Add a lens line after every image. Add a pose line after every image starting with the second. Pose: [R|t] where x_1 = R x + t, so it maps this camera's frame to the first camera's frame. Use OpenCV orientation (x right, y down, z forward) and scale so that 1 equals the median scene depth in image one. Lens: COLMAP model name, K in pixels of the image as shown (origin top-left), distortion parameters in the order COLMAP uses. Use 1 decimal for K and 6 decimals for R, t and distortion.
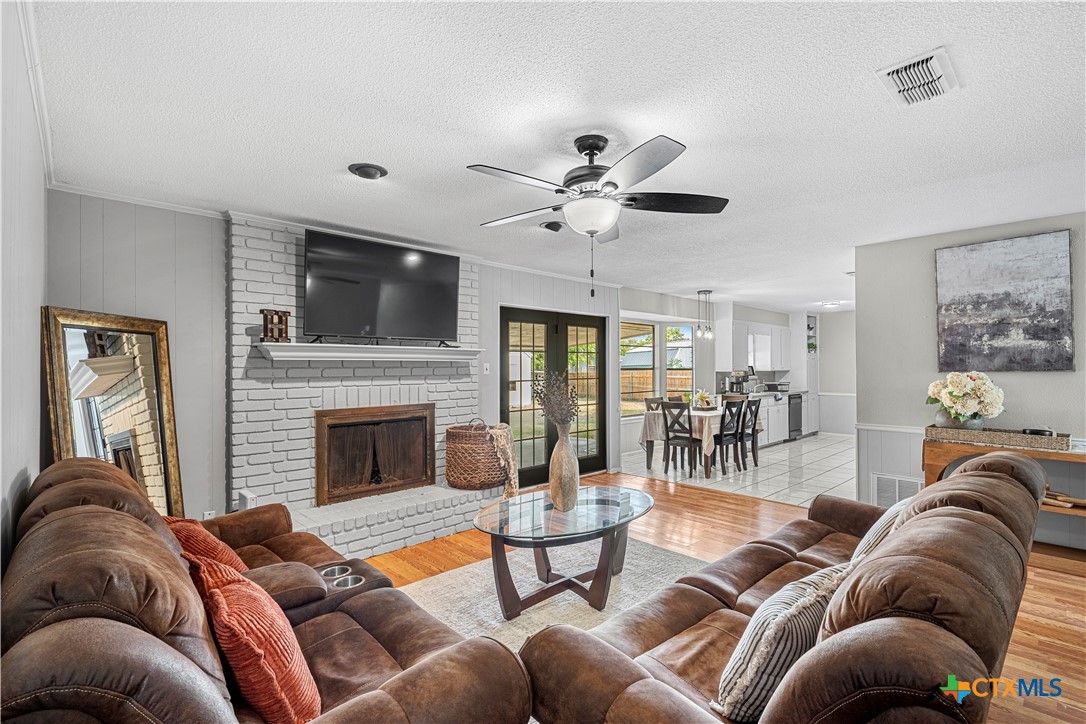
lens RADIAL K [[492.2, 0, 543.0], [0, 492.2, 362.0], [0, 0, 1]] dist [-0.001156, -0.000009]
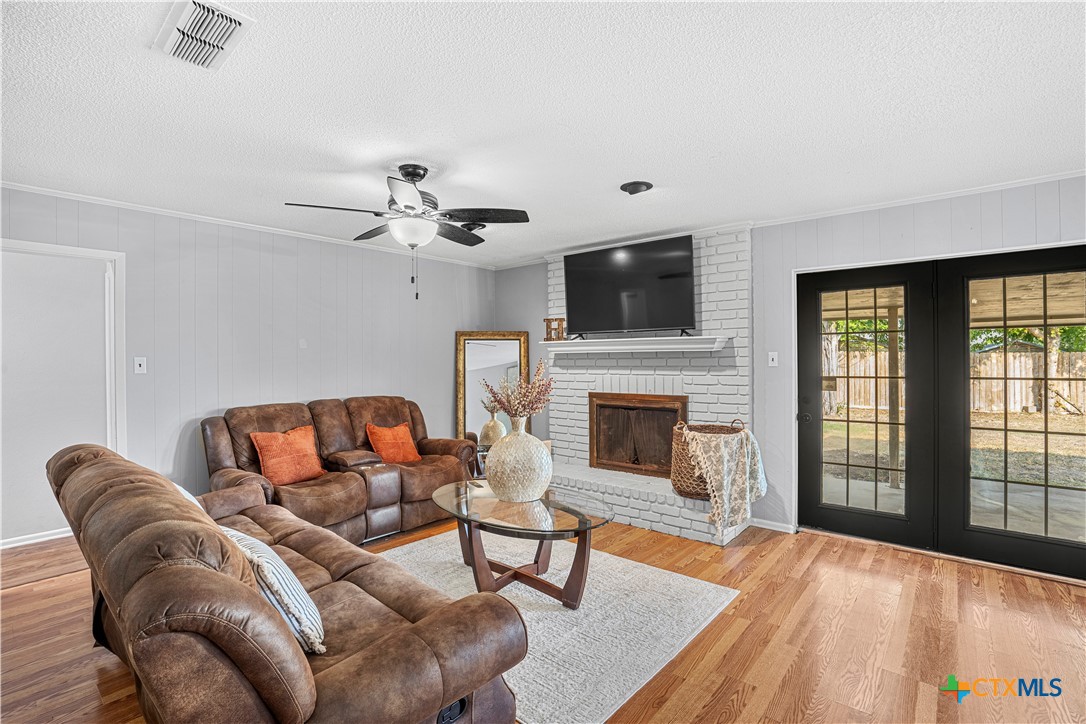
lens RADIAL K [[504.5, 0, 543.0], [0, 504.5, 362.0], [0, 0, 1]] dist [-0.050805, 0.000174]
pose [[0.110891, 0.007043, -0.993808, 0.706123], [0.018091, 0.999795, 0.009104, 0.005006], [0.993668, -0.018989, 0.110741, 0.625818]]
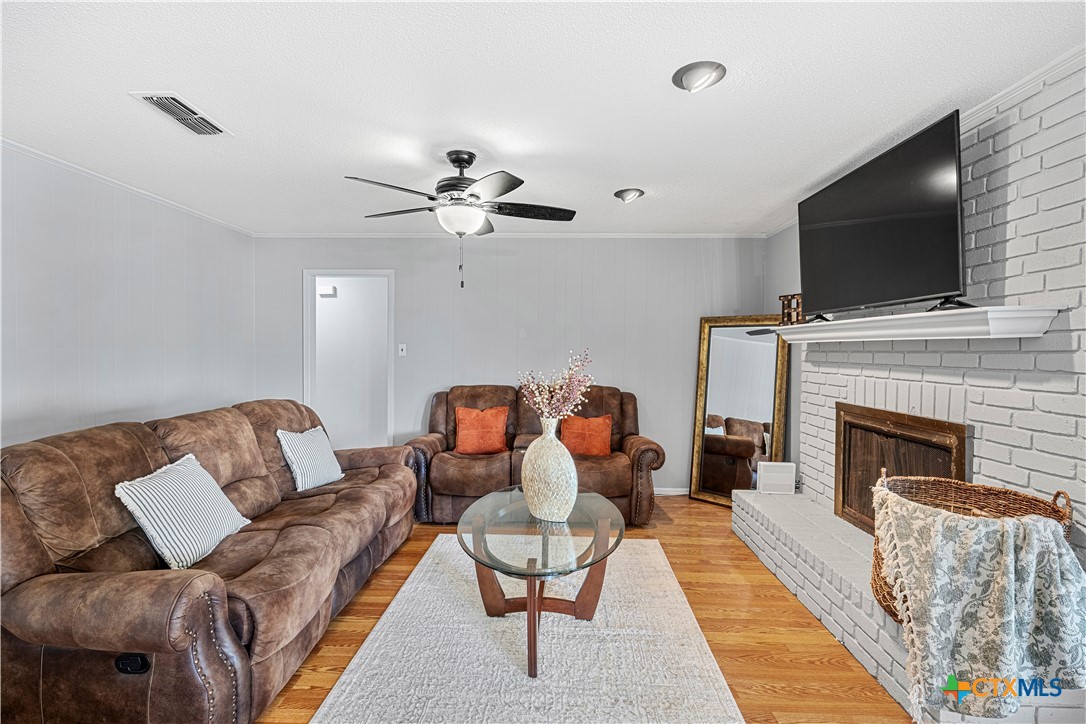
lens RADIAL K [[490.7, 0, 543.6], [0, 490.7, 358.9], [0, 0, 1]] dist [0.003729, 0.000300]
pose [[-0.701797, 0.011180, -0.712289, 0.425622], [0.001415, 0.999897, 0.014301, 0.009988], [0.712375, 0.009029, -0.701741, 1.049317]]
